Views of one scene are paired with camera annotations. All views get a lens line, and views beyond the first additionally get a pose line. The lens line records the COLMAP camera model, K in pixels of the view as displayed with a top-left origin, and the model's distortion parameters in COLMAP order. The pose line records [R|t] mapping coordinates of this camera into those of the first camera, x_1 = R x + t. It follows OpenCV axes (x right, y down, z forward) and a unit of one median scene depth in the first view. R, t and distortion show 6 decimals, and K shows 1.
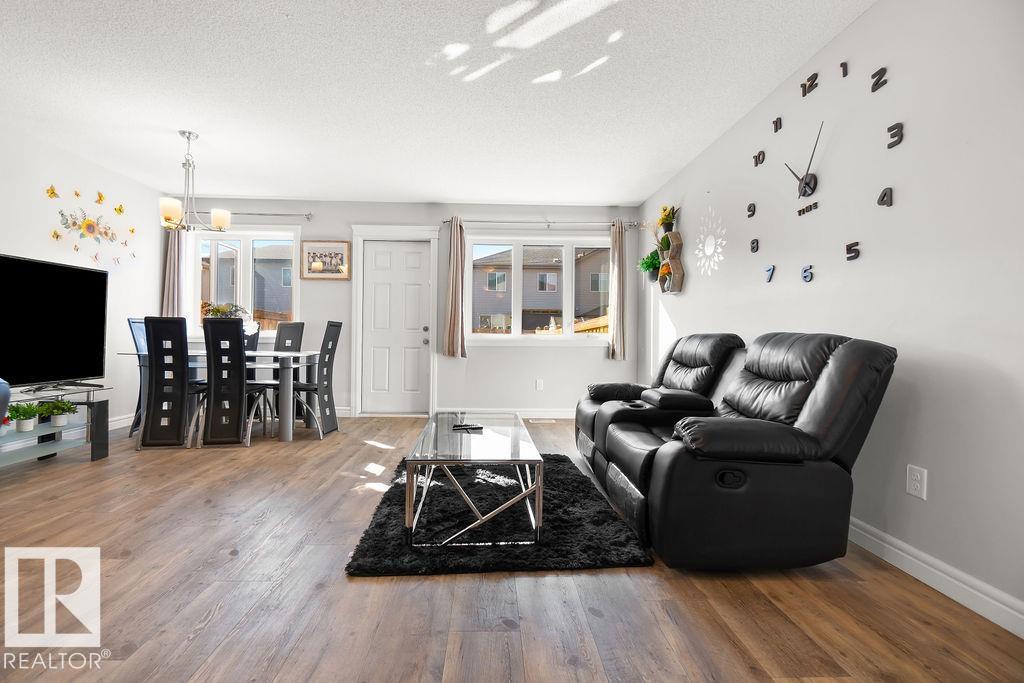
lens RADIAL K [[436.6, 0, 505.0], [0, 436.6, 336.6], [0, 0, 1]] dist [-0.007603, -0.000258]
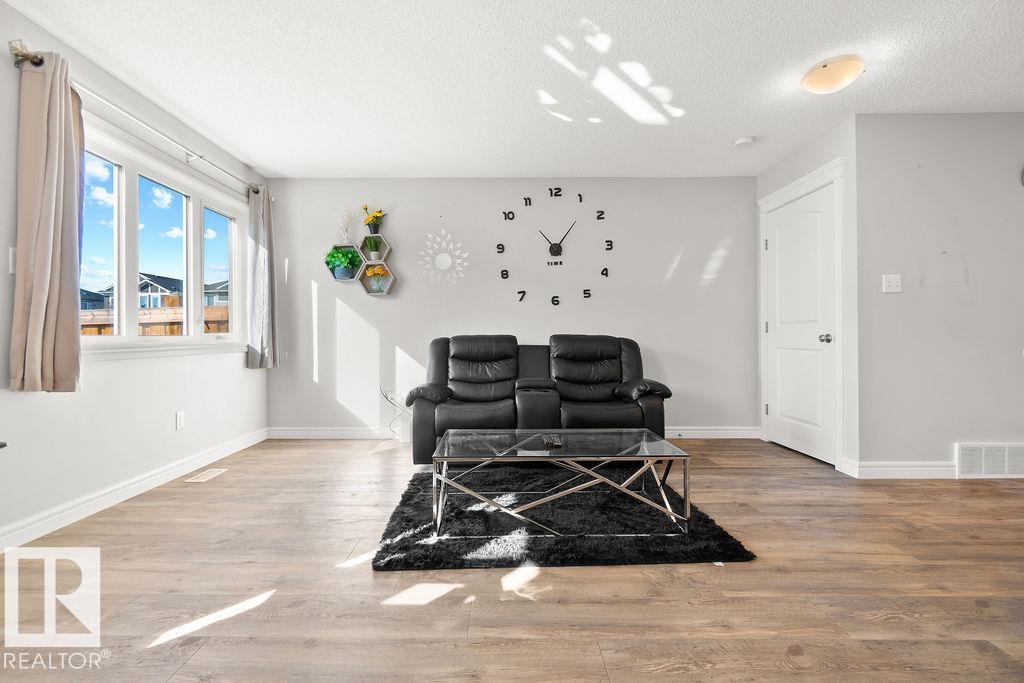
lens RADIAL K [[436.6, 0, 505.0], [0, 436.6, 336.6], [0, 0, 1]] dist [-0.007603, -0.000258]
pose [[0.036582, -0.004586, 0.999320, -0.688996], [0.005124, 0.999977, 0.004401, -0.005929], [-0.999318, 0.004959, 0.036605, 0.744176]]
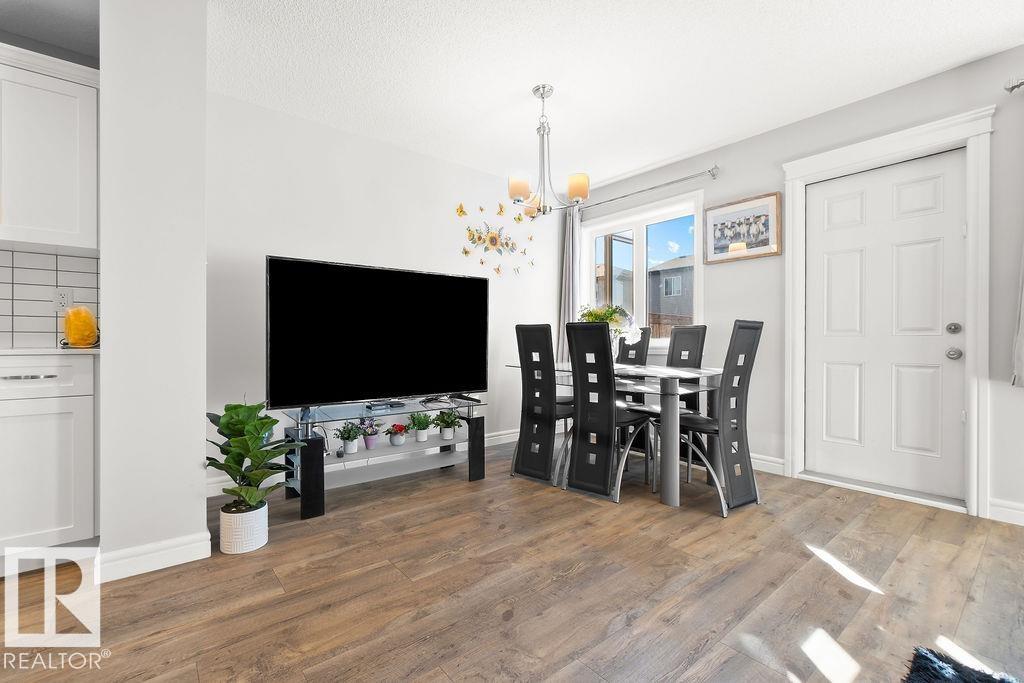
lens RADIAL K [[446.1, 0, 501.2], [0, 446.1, 345.8], [0, 0, 1]] dist [0.000484, 0.000288]
pose [[0.599247, -0.007692, -0.800528, -0.119349], [0.008472, 0.999959, -0.003266, -0.001055], [0.800520, -0.004825, 0.599287, 0.411566]]
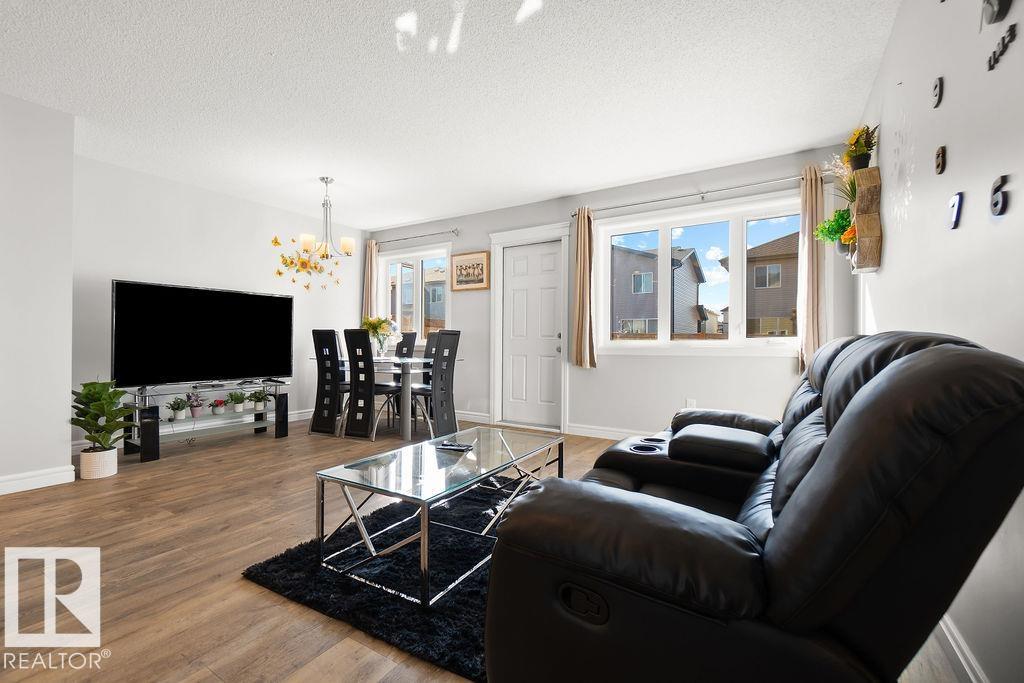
lens RADIAL K [[445.7, 0, 502.2], [0, 445.7, 343.9], [0, 0, 1]] dist [-0.002525, -0.000188]
pose [[0.822787, -0.006077, -0.568318, 0.352253], [0.004938, 0.999982, -0.003544, 0.002976], [0.568329, 0.000110, 0.822802, 0.226245]]
